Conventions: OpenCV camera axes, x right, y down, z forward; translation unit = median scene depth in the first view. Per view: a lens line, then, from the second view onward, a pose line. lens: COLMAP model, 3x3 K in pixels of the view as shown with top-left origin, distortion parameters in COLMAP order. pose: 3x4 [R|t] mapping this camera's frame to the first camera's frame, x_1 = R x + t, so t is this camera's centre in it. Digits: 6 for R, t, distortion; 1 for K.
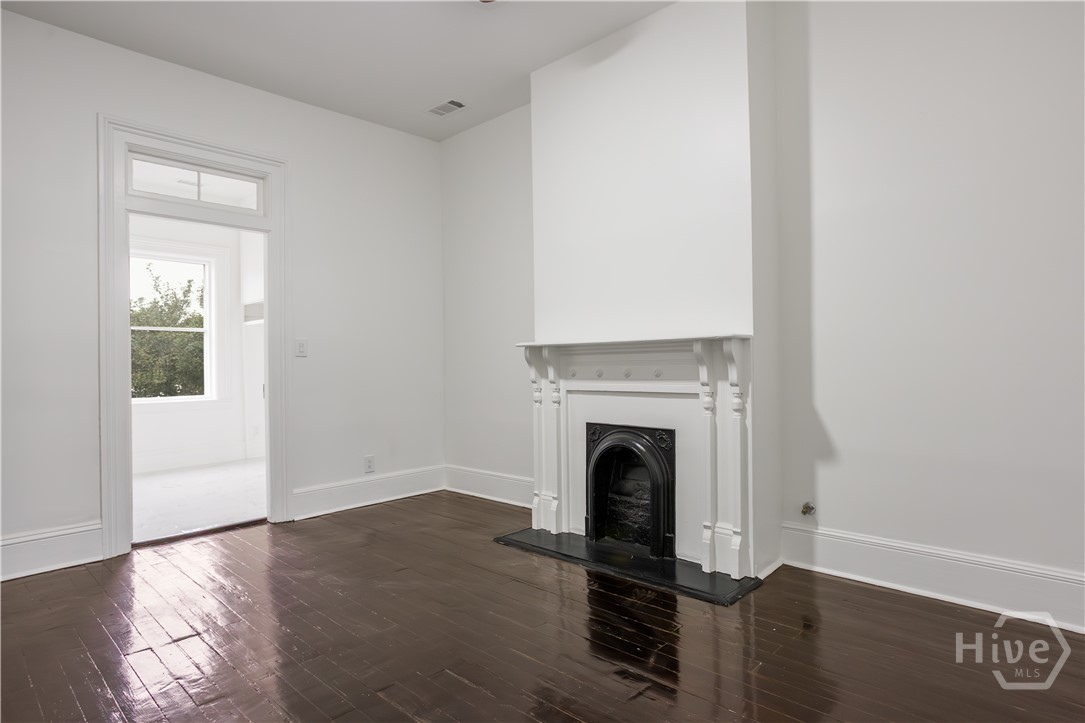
lens RADIAL K [[624.4, 0, 537.6], [0, 624.4, 362.6], [0, 0, 1]] dist [0.006231, 0.000678]
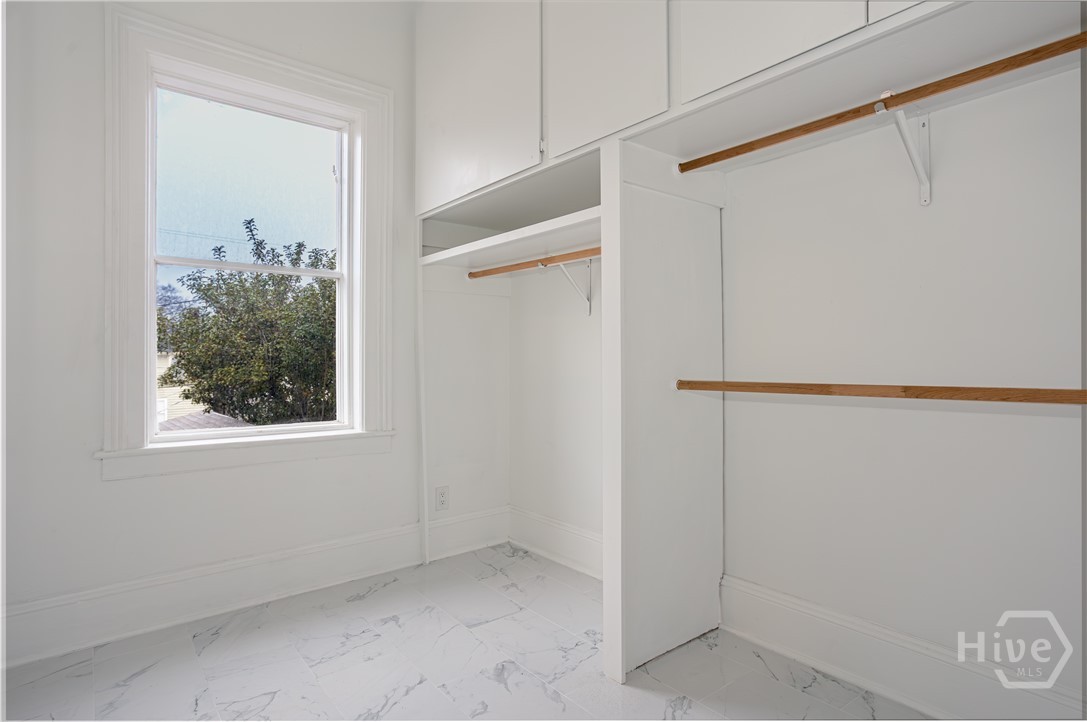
lens RADIAL K [[622.3, 0, 545.1], [0, 622.3, 359.0], [0, 0, 1]] dist [0.000340, -0.000061]
pose [[0.991985, 0.007110, -0.126159, -0.191791], [-0.006755, 0.999972, 0.003246, 0.002879], [0.126178, -0.002368, 0.992005, 0.337545]]
